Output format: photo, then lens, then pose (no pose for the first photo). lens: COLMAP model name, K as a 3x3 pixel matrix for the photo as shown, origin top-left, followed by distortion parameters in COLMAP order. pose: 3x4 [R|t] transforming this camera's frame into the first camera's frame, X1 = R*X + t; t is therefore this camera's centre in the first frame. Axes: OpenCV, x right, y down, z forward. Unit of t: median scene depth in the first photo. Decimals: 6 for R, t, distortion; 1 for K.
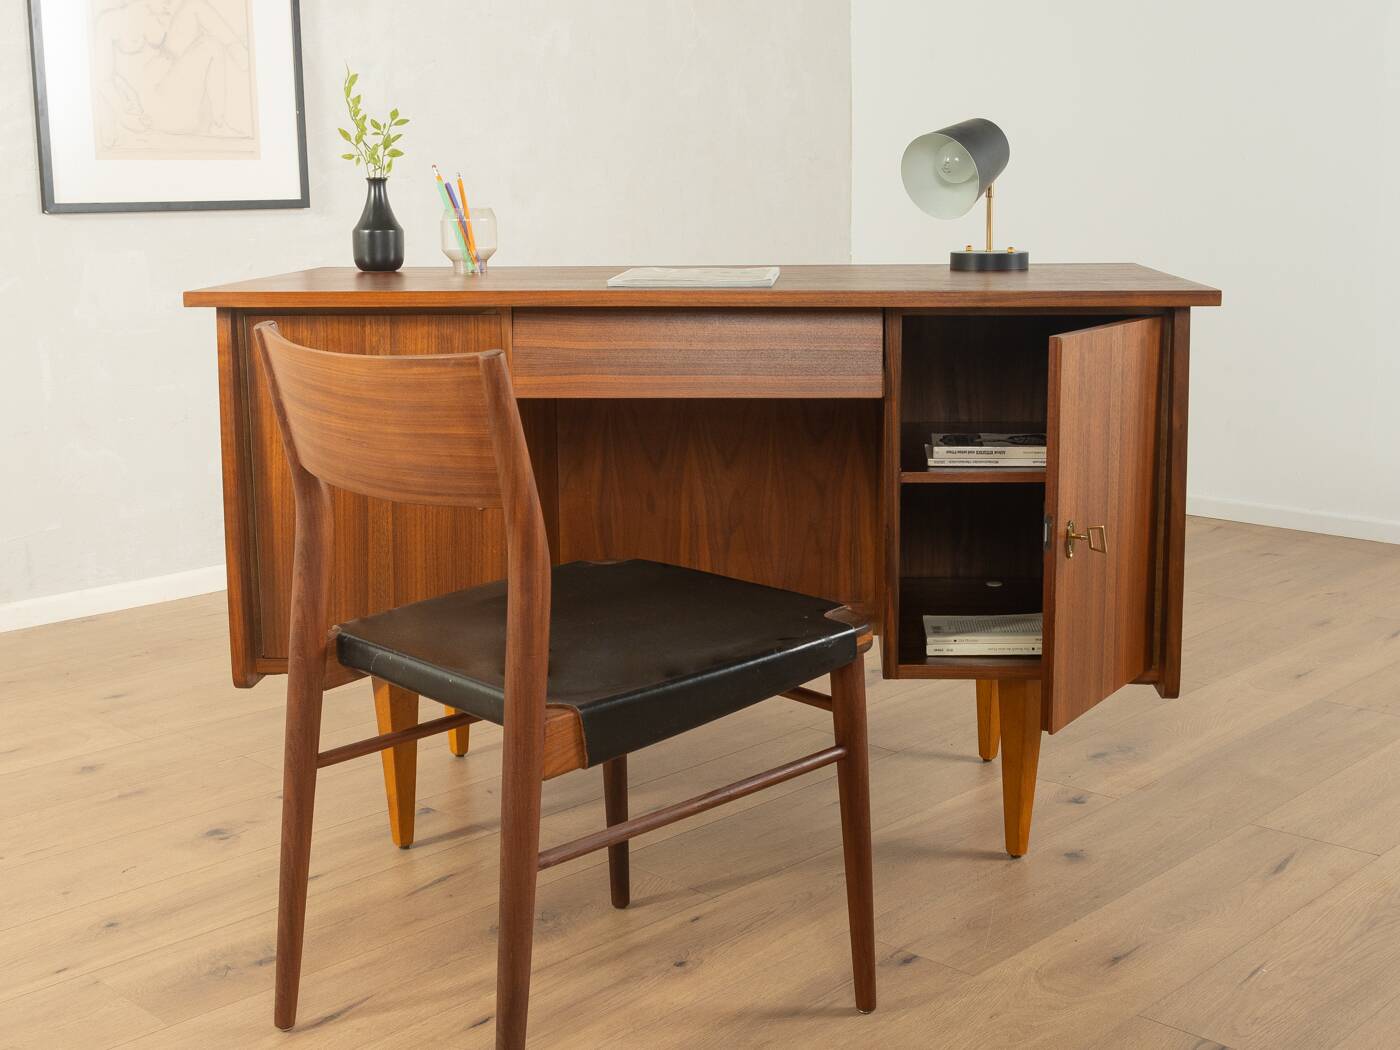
lens RADIAL K [[1784.3, 0, 741.5], [0, 1784.3, 490.2], [0, 0, 1]] dist [0.003868, -0.005304]
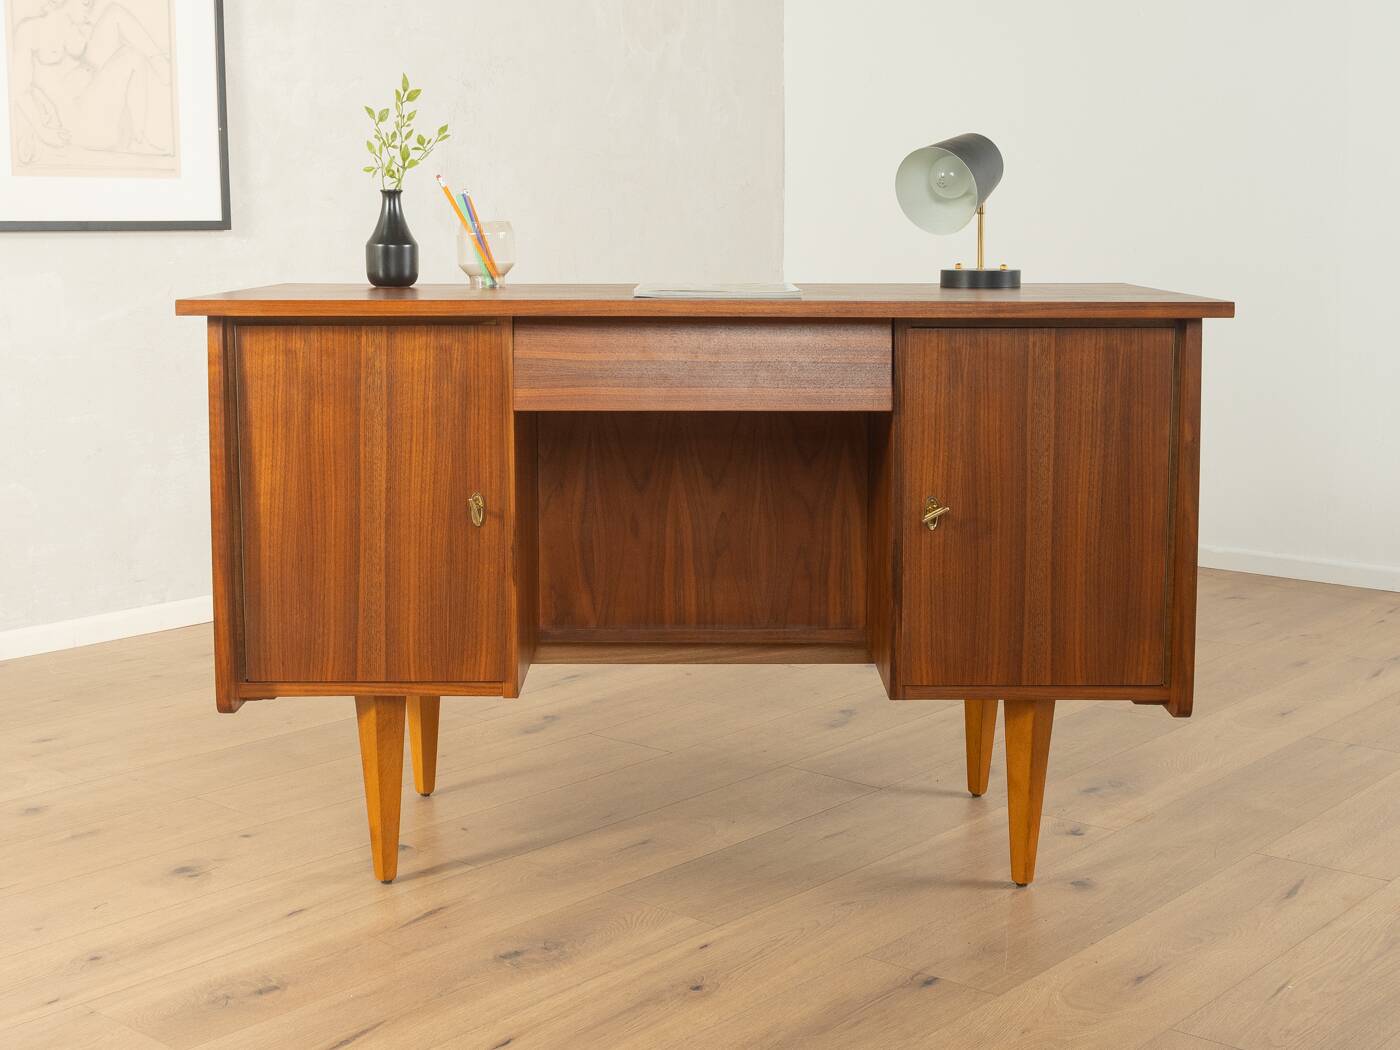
lens RADIAL K [[1958.2, 0, 695.5], [0, 1958.2, 485.5], [0, 0, 1]] dist [0.004868, 0.010564]
pose [[0.998968, 0.000473, 0.045418, -0.075383], [0.001300, 0.999238, -0.039007, 0.030248], [-0.045402, 0.039026, 0.998206, -0.068311]]
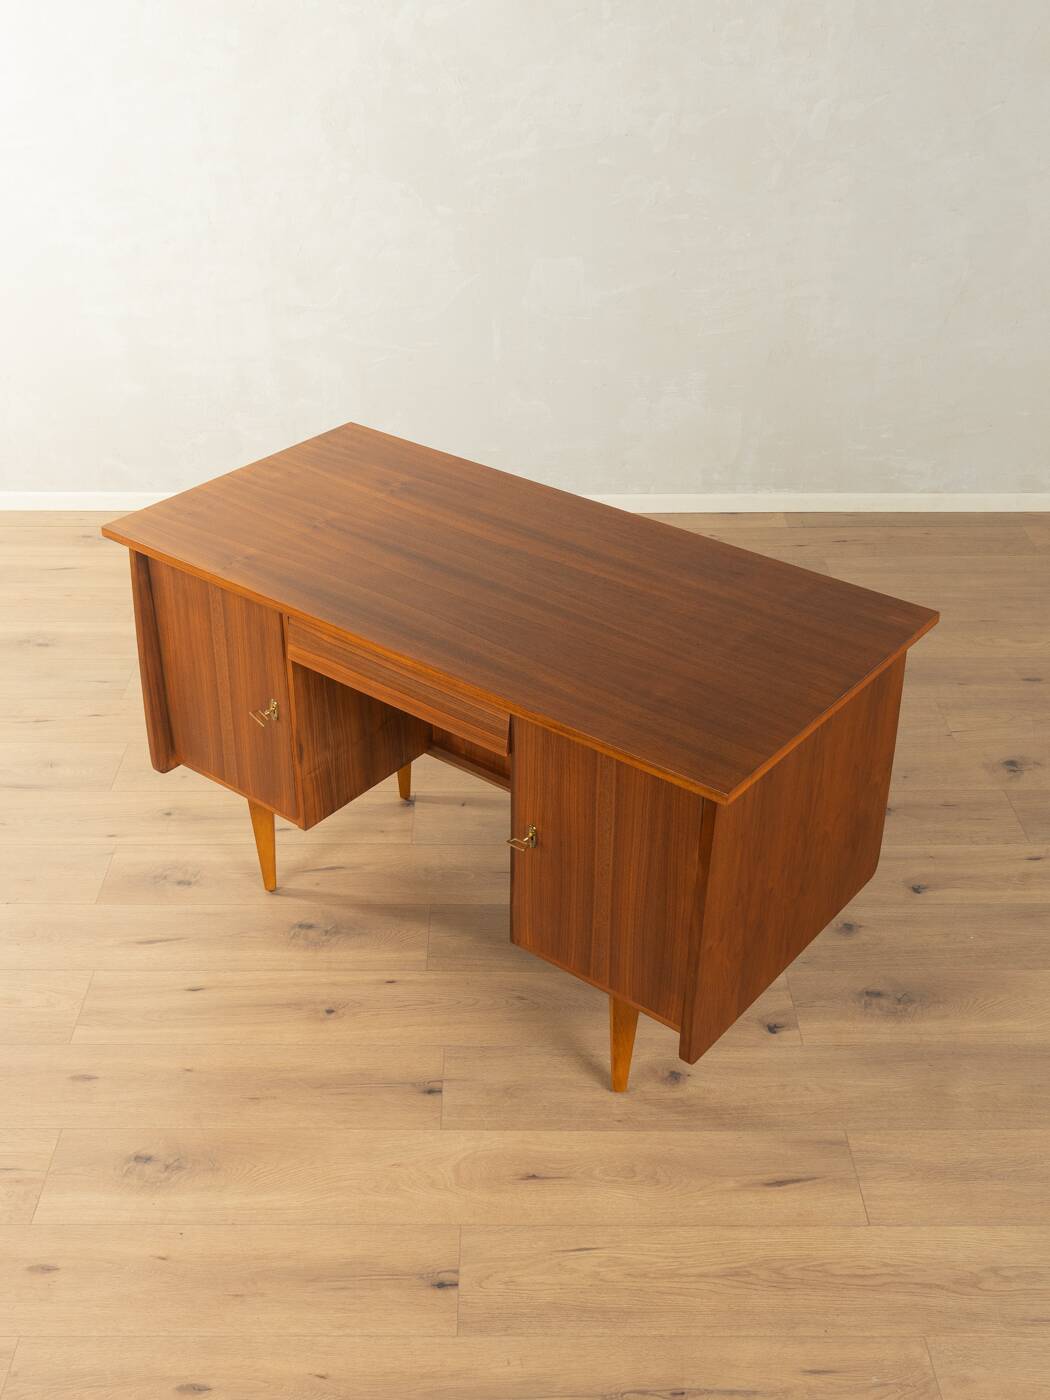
lens RADIAL K [[1503.0, 0, 496.8], [0, 1503.0, 699.2], [0, 0, 1]] dist [0.006573, 0.008098]
pose [[0.681761, 0.389235, -0.619434, 0.679014], [-0.129934, 0.897675, 0.421066, -0.479700], [0.719944, -0.206581, 0.662575, 0.277112]]
